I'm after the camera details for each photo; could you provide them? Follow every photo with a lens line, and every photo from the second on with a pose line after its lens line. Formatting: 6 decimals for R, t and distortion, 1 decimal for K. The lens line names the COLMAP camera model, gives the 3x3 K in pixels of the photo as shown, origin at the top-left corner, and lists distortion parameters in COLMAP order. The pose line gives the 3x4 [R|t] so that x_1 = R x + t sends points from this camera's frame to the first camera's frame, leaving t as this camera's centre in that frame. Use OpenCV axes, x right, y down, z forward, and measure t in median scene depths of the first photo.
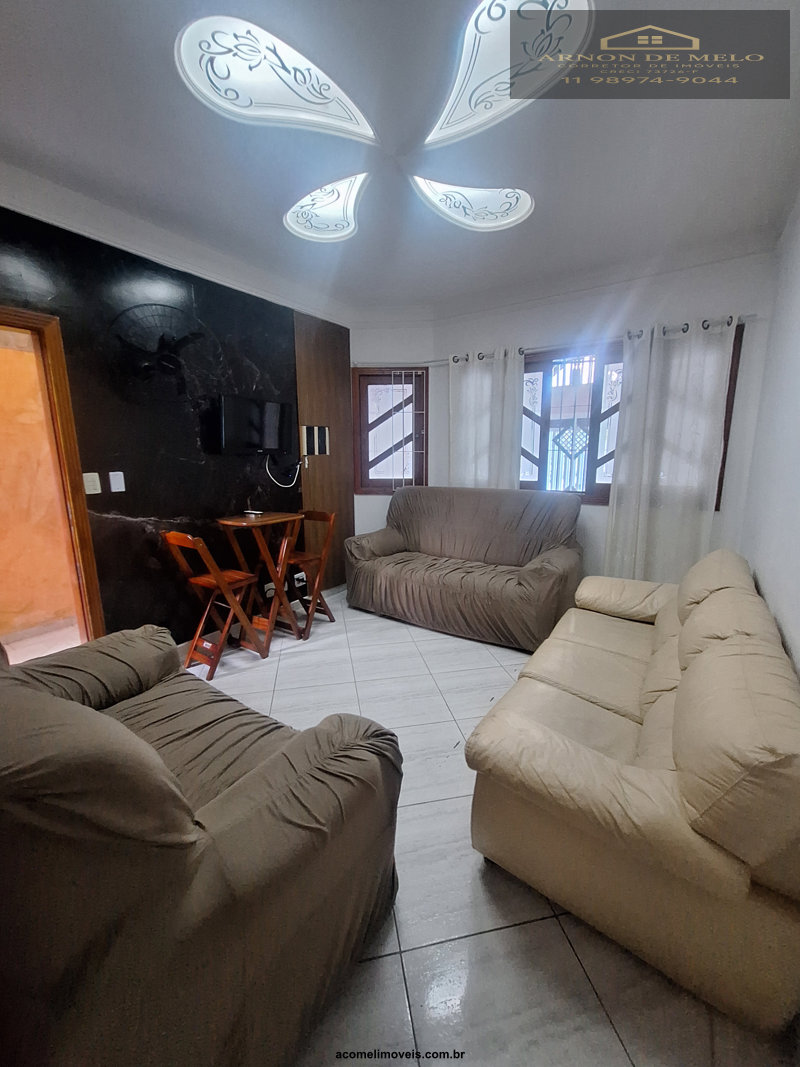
lens RADIAL K [[419.1, 0, 397.1], [0, 419.1, 531.1], [0, 0, 1]] dist [-0.007322, 0.002503]
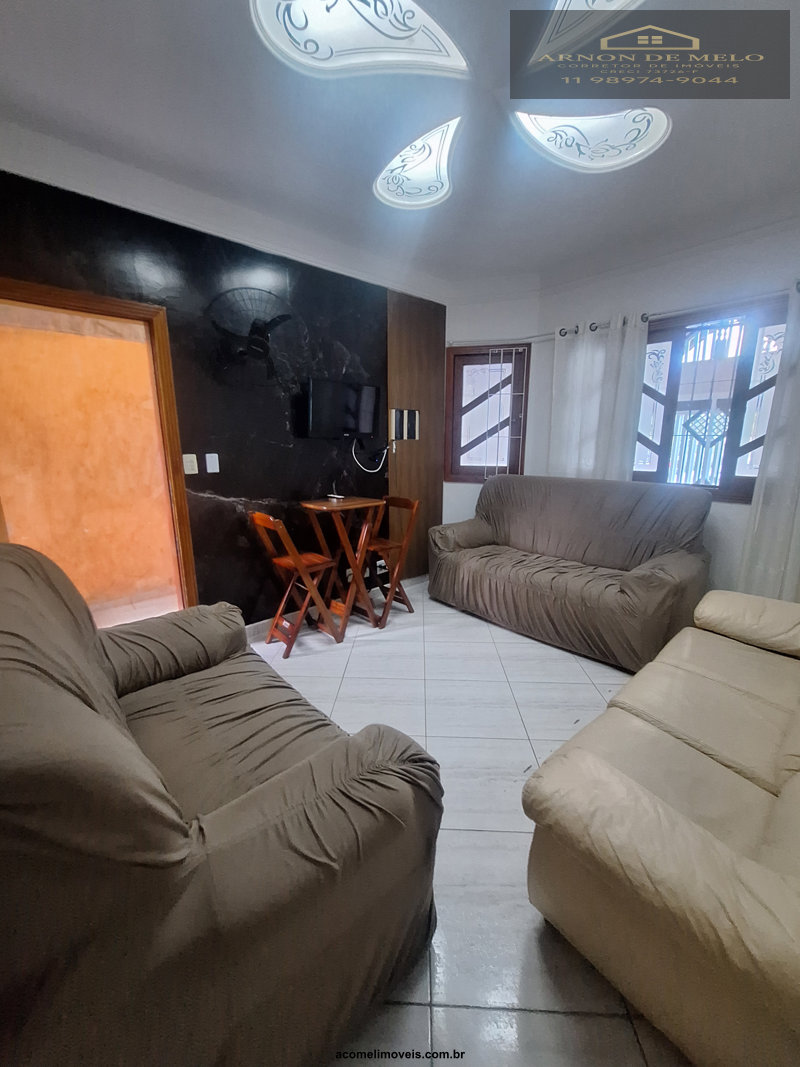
lens RADIAL K [[419.1, 0, 397.8], [0, 419.1, 530.9], [0, 0, 1]] dist [-0.007322, 0.002503]
pose [[0.971427, 0.055579, -0.230740, 0.042149], [-0.048698, 0.998185, 0.035418, -0.006988], [0.232290, -0.023169, 0.972371, 0.073412]]
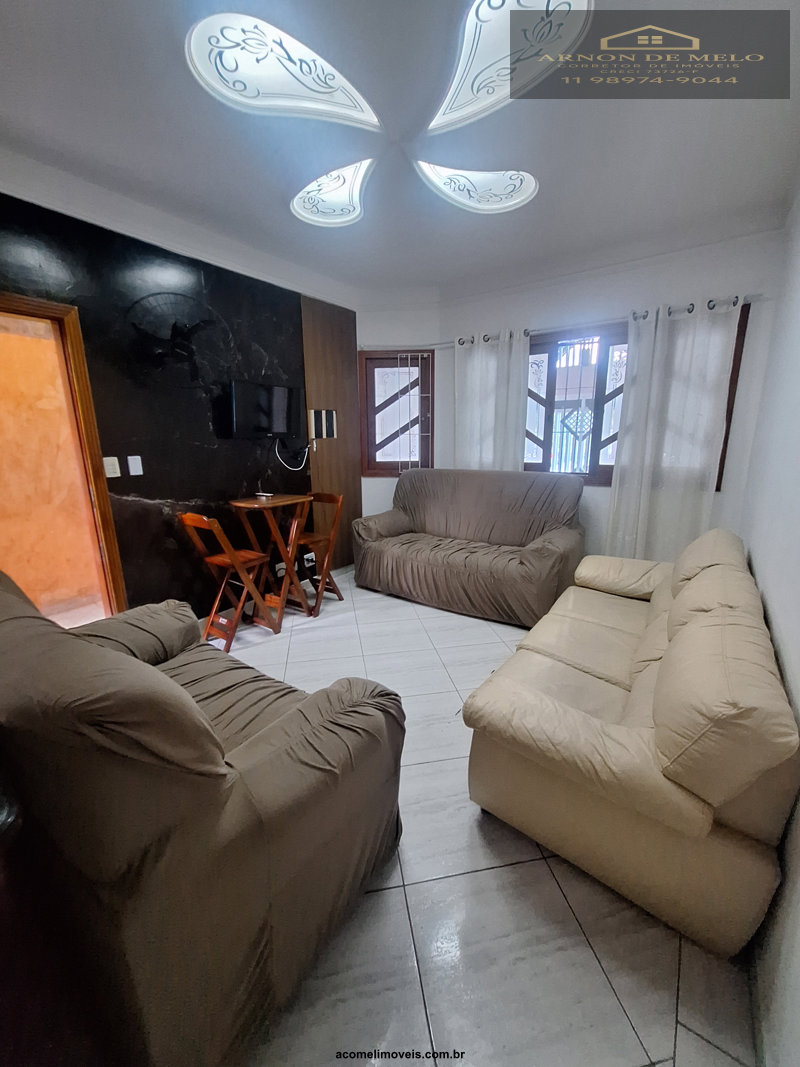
lens RADIAL K [[419.1, 0, 396.5], [0, 419.1, 530.6], [0, 0, 1]] dist [-0.007322, 0.002503]
pose [[0.999798, -0.001567, -0.020045, 0.005800], [0.002368, 0.999196, 0.040023, 0.004573], [0.019966, -0.040062, 0.998998, -0.040118]]
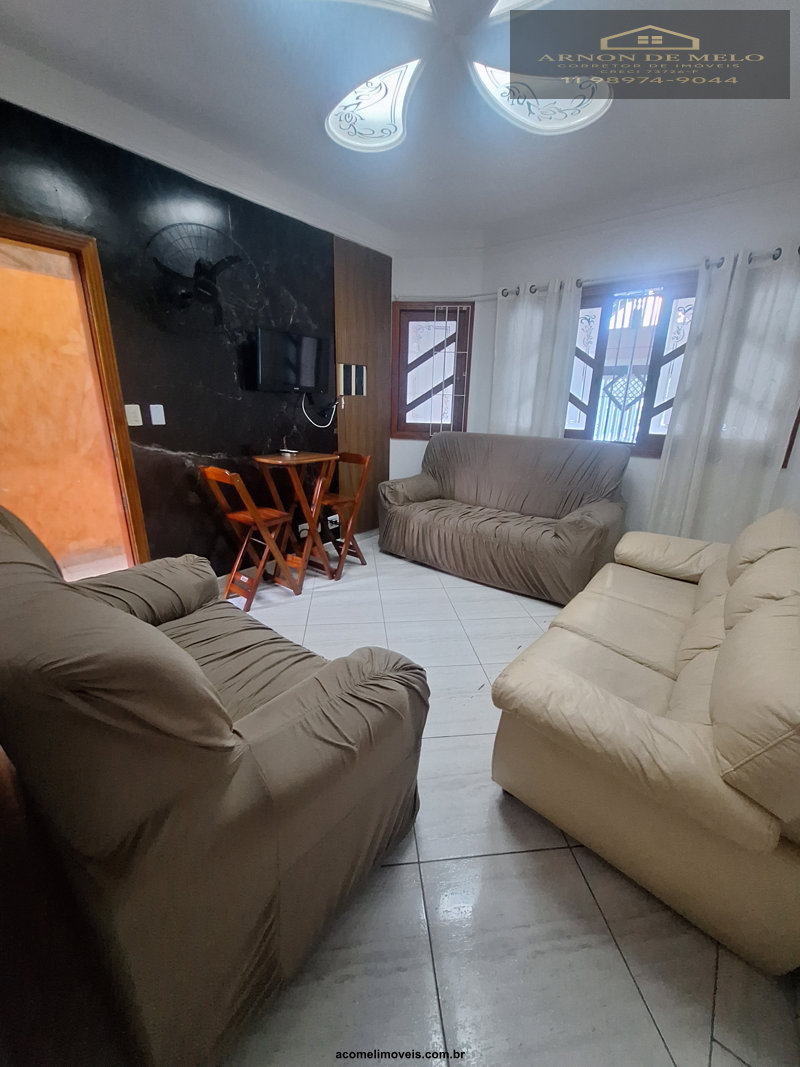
lens RADIAL K [[419.1, 0, 396.9], [0, 419.1, 530.7], [0, 0, 1]] dist [-0.007322, 0.002503]
pose [[0.996062, 0.049989, -0.073222, -0.005810], [-0.041135, 0.992186, 0.117795, 0.017441], [0.078538, -0.114319, 0.990335, 0.013698]]
